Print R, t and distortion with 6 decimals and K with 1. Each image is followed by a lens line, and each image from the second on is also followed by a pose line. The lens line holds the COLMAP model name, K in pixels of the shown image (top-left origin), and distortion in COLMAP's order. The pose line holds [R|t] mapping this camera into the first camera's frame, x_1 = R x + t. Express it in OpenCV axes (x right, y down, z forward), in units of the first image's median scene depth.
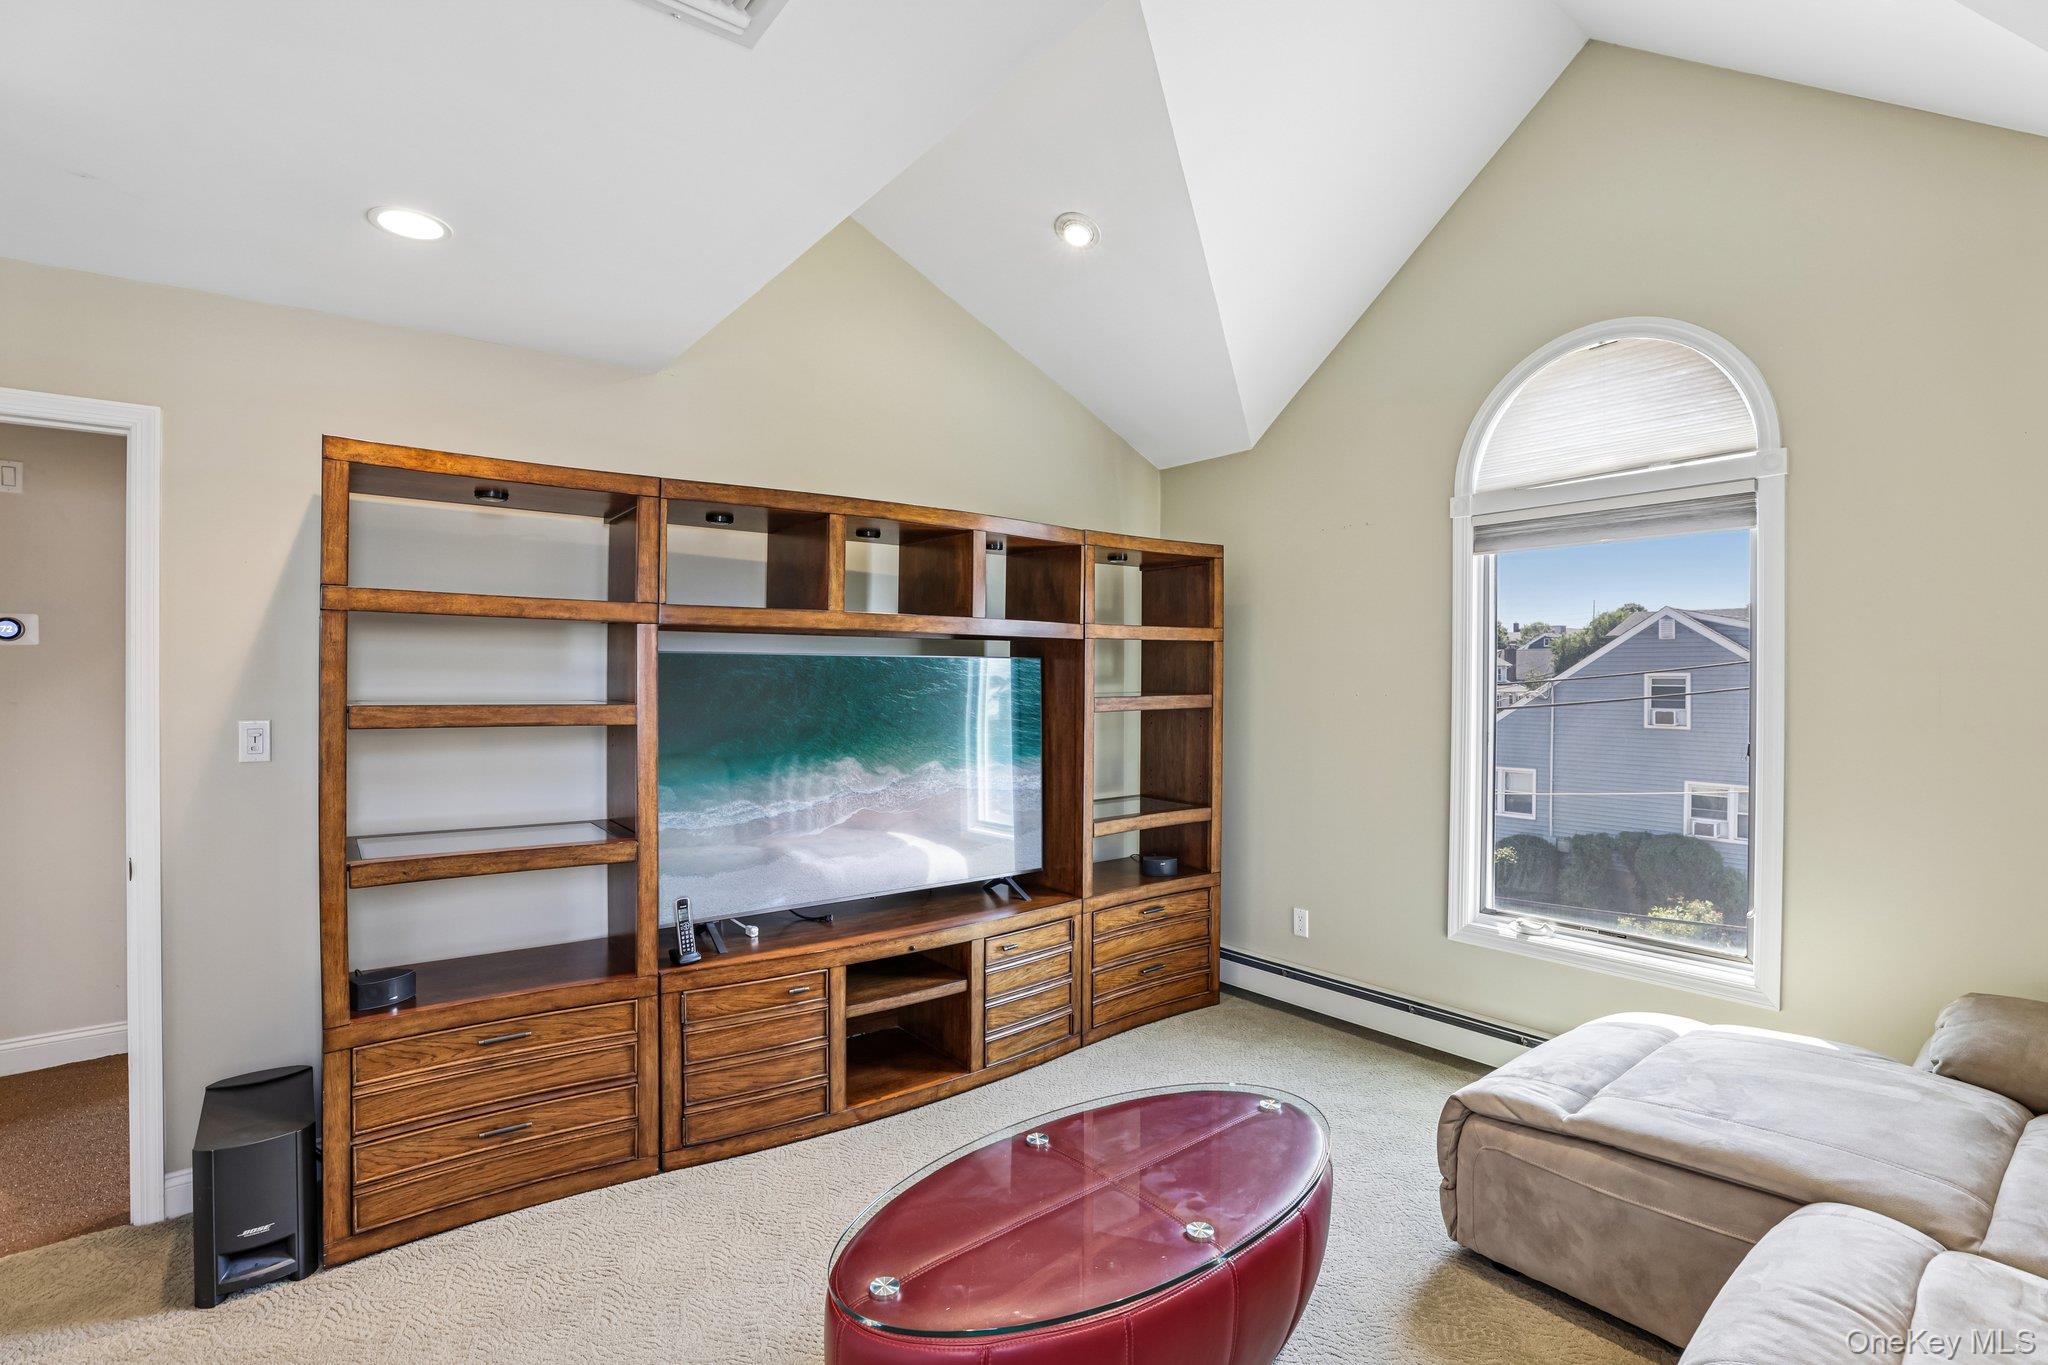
lens RADIAL K [[979.4, 0, 1024.0], [0, 979.4, 682.5], [0, 0, 1]] dist [-0.000617, -0.000093]
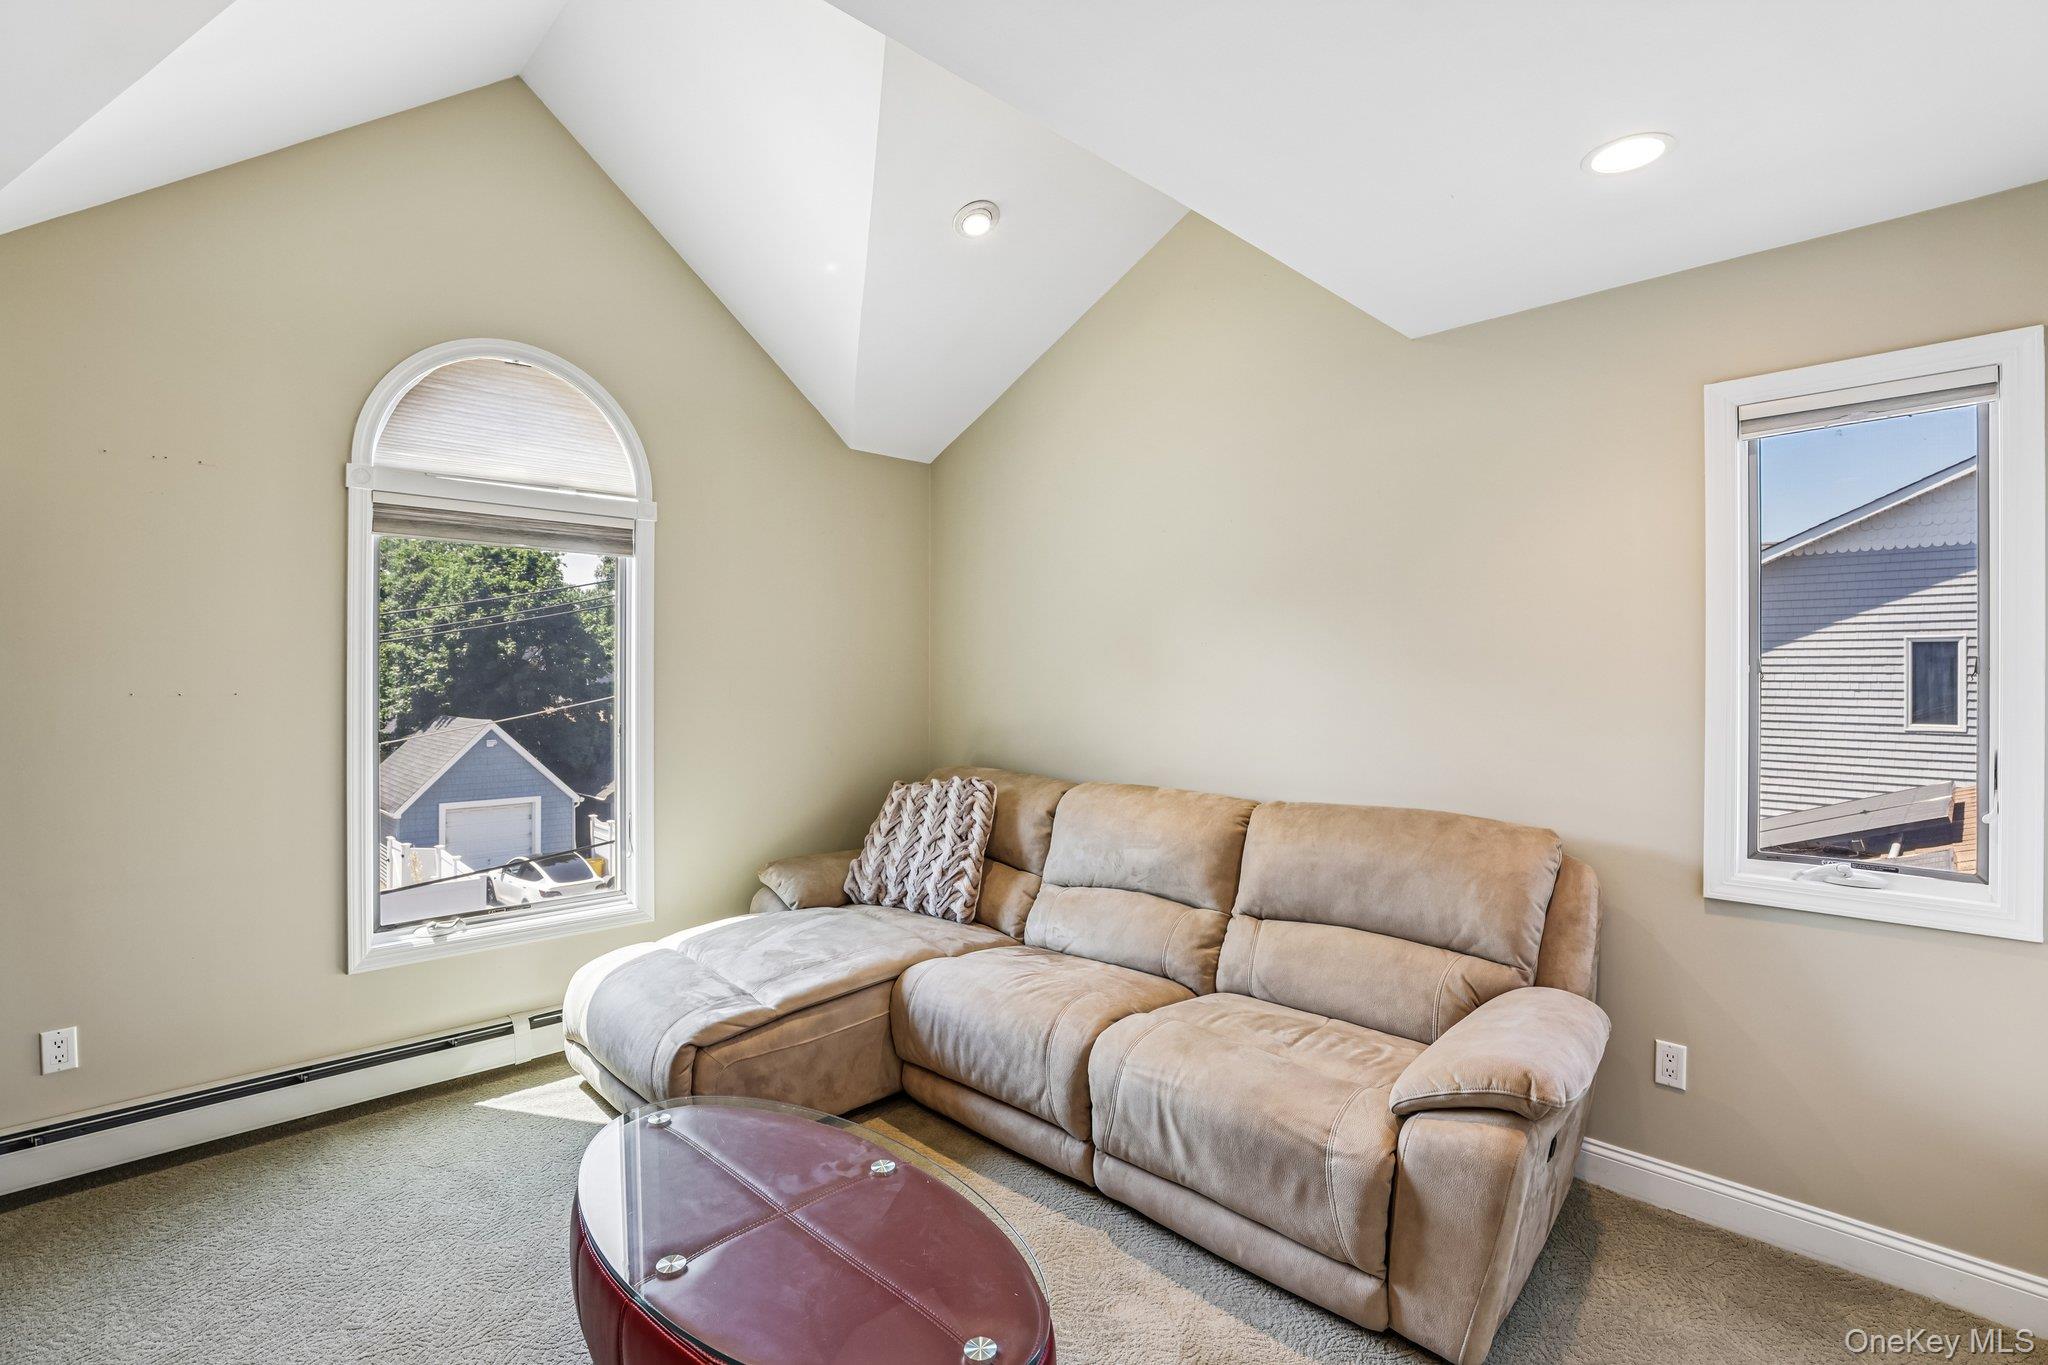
lens RADIAL K [[1002.7, 0, 1024.0], [0, 1002.7, 682.5], [0, 0, 1]] dist [0.000050, -0.000252]
pose [[-0.121891, -0.009563, 0.992497, -0.595897], [0.000359, 0.999953, 0.009679, -0.004251], [-0.992543, 0.001536, -0.121881, 0.598731]]
